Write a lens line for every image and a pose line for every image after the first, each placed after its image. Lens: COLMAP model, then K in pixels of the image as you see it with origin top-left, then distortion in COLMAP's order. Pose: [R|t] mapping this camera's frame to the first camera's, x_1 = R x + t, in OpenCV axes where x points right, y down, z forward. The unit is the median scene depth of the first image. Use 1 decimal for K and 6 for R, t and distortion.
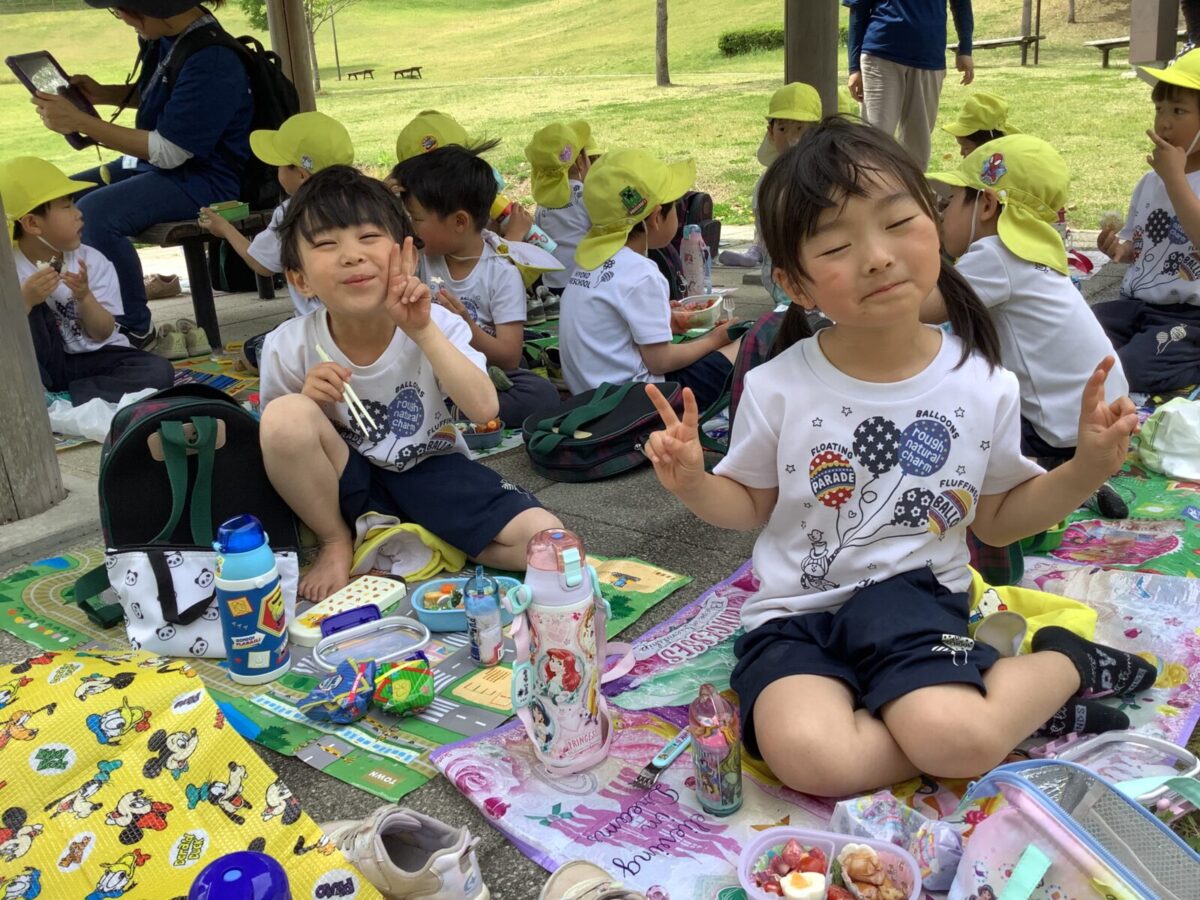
lens RADIAL K [[1092.3, 0, 581.5], [0, 1092.3, 448.6], [0, 0, 1]] dist [0.108551, -0.231116]
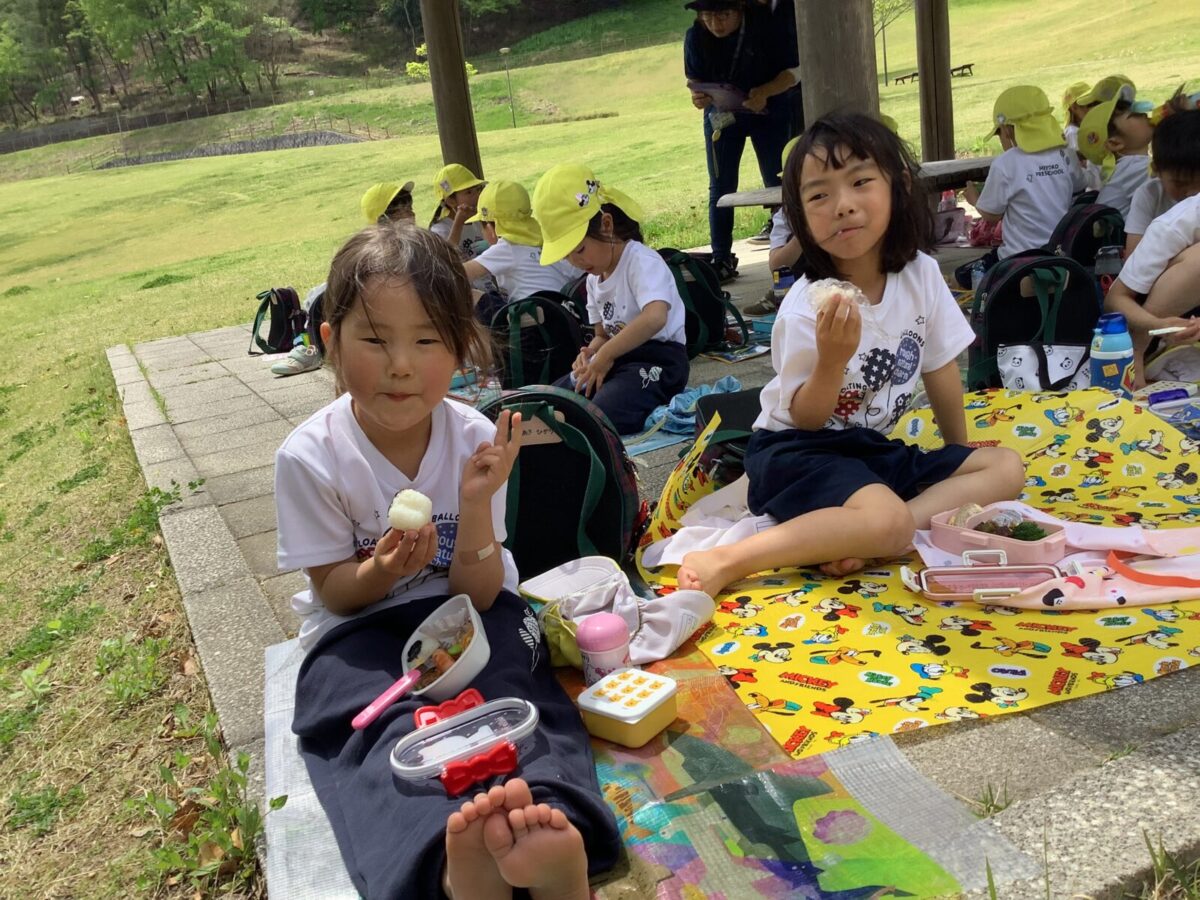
lens RADIAL K [[1073.2, 0, 600.0], [0, 1073.2, 450.0], [0, 0, 1]] dist [0.154486, -0.347337]
pose [[0.903021, 0.042621, -0.427477, -0.344834], [-0.044435, 0.998996, 0.005737, 0.324230], [0.427293, 0.013815, 0.904008, -0.819274]]
